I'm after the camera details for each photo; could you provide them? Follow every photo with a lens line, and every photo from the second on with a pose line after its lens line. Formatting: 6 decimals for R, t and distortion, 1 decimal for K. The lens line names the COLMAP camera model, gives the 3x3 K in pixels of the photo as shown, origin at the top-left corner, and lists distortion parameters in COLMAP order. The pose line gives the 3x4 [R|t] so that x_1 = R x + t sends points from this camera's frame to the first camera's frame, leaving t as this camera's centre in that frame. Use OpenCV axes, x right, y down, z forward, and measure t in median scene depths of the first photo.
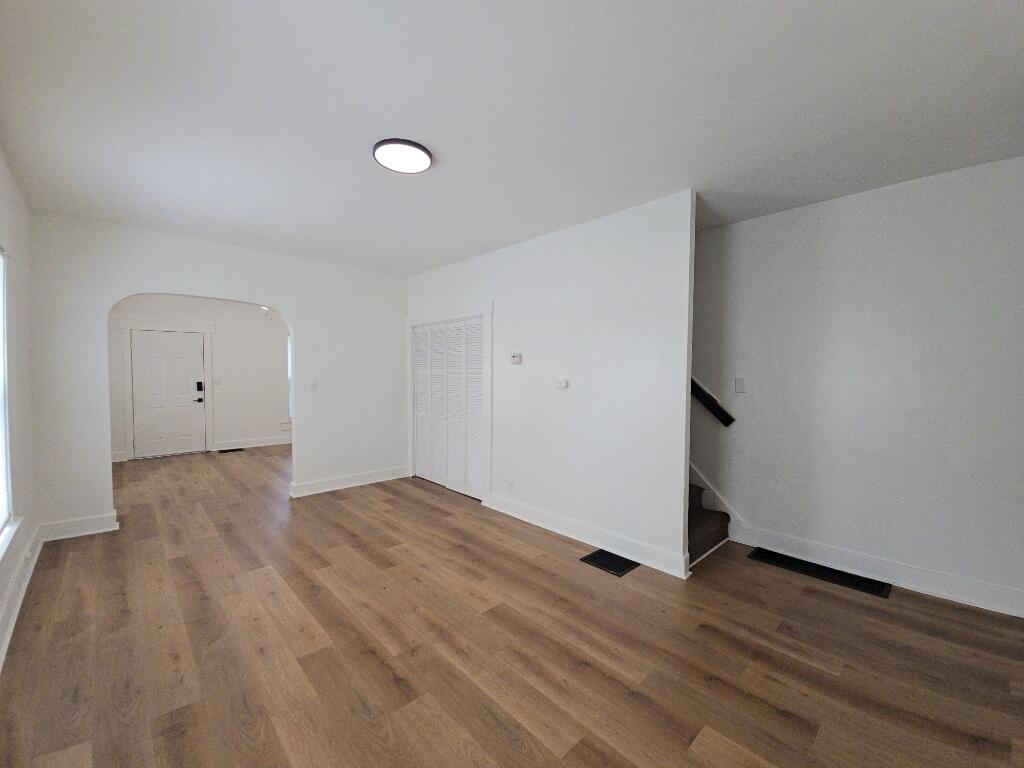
lens RADIAL K [[416.8, 0, 511.7], [0, 416.8, 385.4], [0, 0, 1]] dist [0.002277, -0.000273]
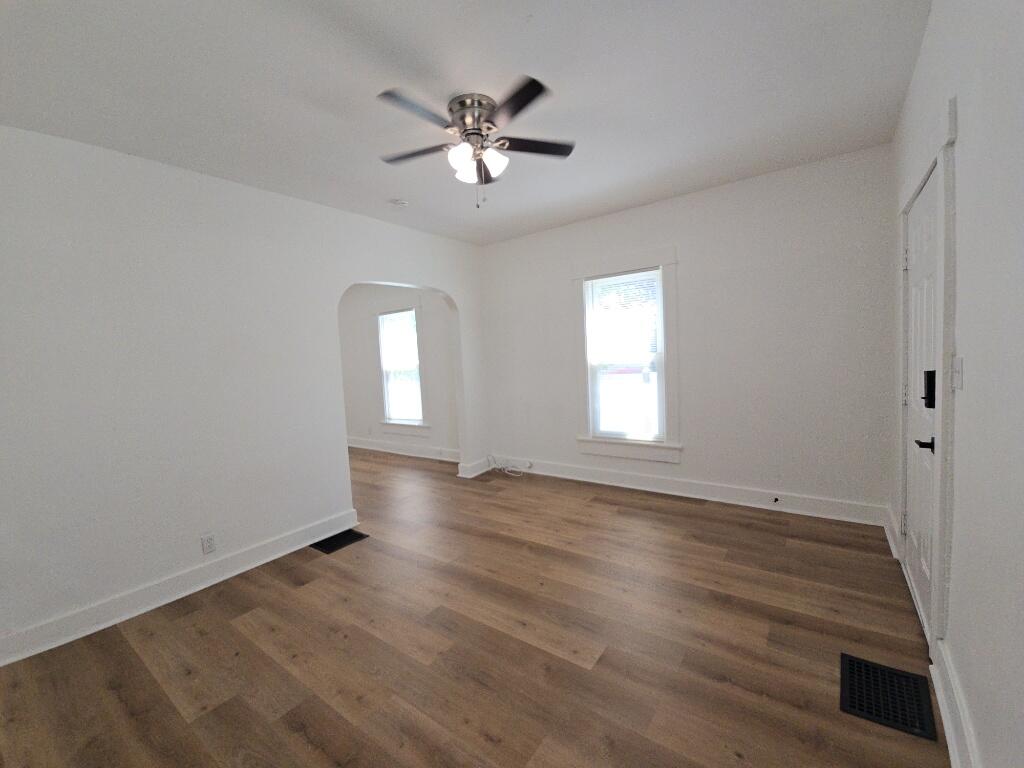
lens RADIAL K [[416.8, 0, 512.9], [0, 416.8, 383.1], [0, 0, 1]] dist [0.002277, -0.000273]
pose [[-0.983131, 0.050550, -0.175781, -0.931409], [0.035506, 0.995514, 0.087704, -0.071550], [0.179426, 0.079983, -0.980515, 2.423679]]
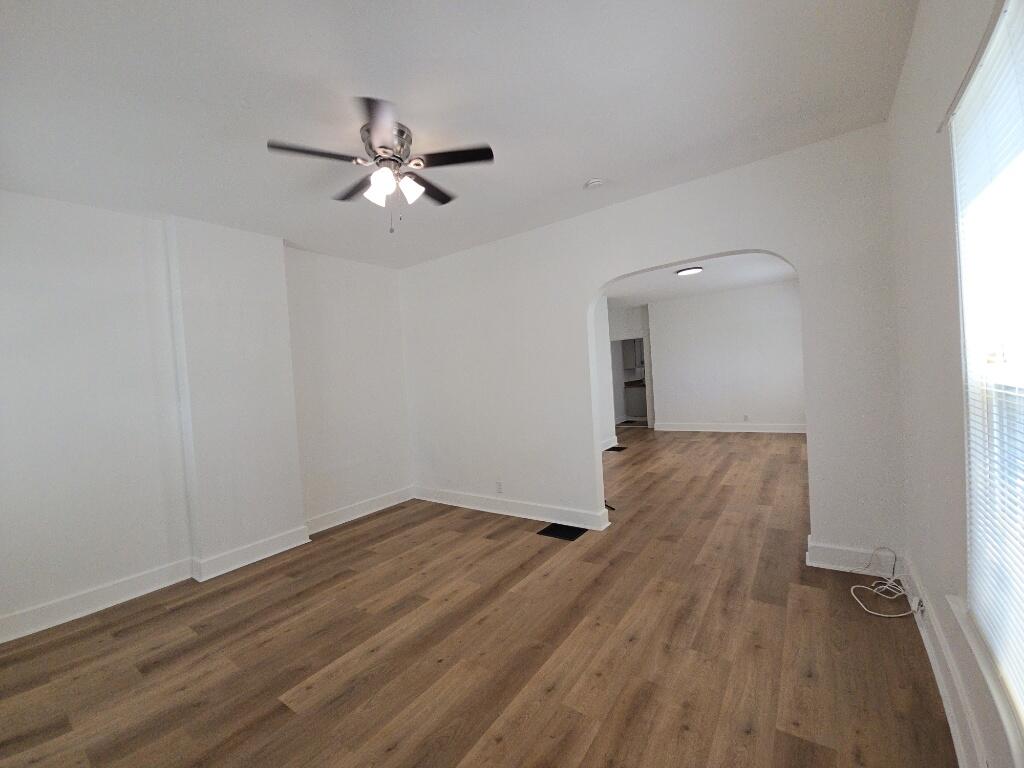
lens RADIAL K [[416.8, 0, 513.0], [0, 416.8, 383.7], [0, 0, 1]] dist [0.002277, -0.000273]
pose [[-0.191695, -0.025886, 0.981113, -1.670582], [0.088601, 0.995114, 0.043567, -0.064860], [-0.977447, 0.095279, -0.188464, 1.729797]]
